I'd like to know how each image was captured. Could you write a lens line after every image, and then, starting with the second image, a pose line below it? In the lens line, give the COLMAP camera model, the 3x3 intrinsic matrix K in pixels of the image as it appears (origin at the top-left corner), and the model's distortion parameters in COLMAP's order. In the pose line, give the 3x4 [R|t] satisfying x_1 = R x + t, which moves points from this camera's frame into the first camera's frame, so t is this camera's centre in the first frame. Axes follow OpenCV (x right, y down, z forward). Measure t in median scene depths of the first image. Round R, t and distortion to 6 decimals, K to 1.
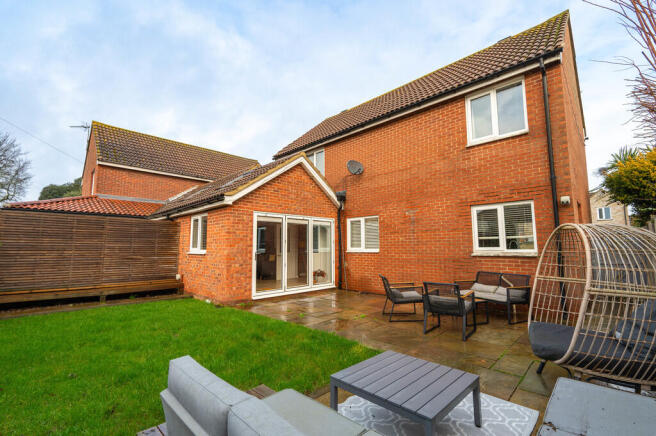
lens RADIAL K [[289.5, 0, 330.5], [0, 289.5, 217.3], [0, 0, 1]] dist [-0.000478, -0.000431]
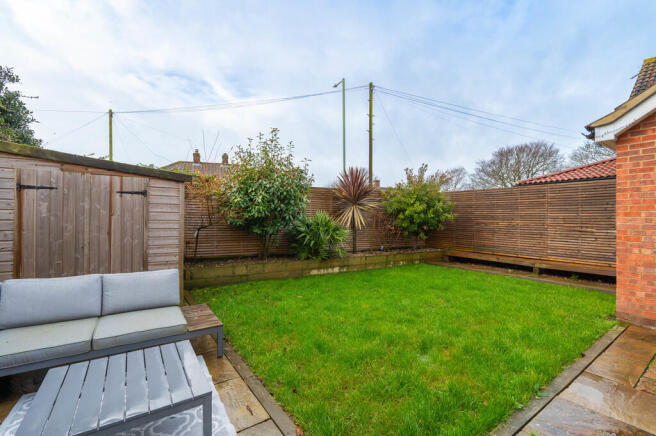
lens RADIAL K [[289.5, 0, 330.4], [0, 289.5, 216.0], [0, 0, 1]] dist [-0.000478, -0.000431]
pose [[-0.193827, -0.005379, -0.981021, 0.277211], [0.103471, 0.994295, -0.025896, 0.053907], [0.975564, -0.106527, -0.192165, 0.522706]]
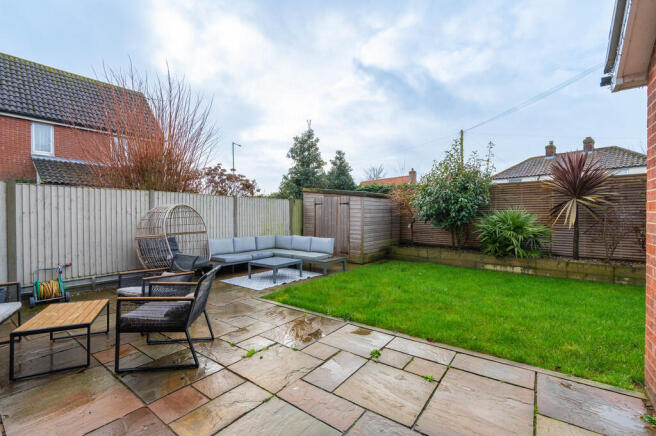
lens RADIAL K [[289.5, 0, 330.3], [0, 289.5, 217.7], [0, 0, 1]] dist [-0.000478, -0.000431]
pose [[-0.991259, 0.004751, -0.131848, 0.029865], [0.017777, 0.995048, -0.097797, 0.124714], [0.130730, -0.099286, -0.986434, 1.175780]]
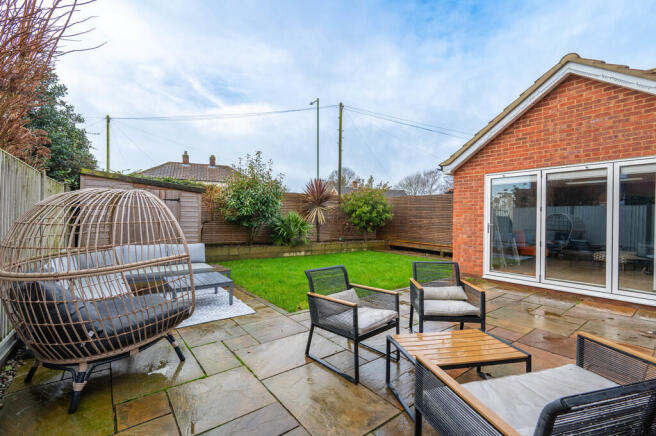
lens RADIAL K [[289.5, 0, 329.1], [0, 289.5, 217.8], [0, 0, 1]] dist [-0.000478, -0.000431]
pose [[-0.146336, 0.005408, -0.989220, 0.633105], [0.095064, 0.995434, -0.008621, 0.068178], [0.984657, -0.095301, -0.146182, 0.669501]]
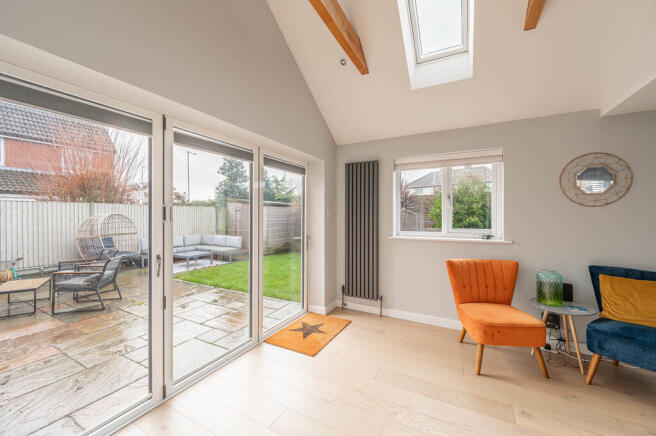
lens RADIAL K [[256.6, 0, 327.7], [0, 256.6, 217.2], [0, 0, 1]] dist [-0.003517, 0.000336]
pose [[-0.961854, 0.004948, -0.273520, -0.167892], [0.031699, 0.995117, -0.093471, 0.132625], [0.271722, -0.098576, -0.957314, 1.469970]]
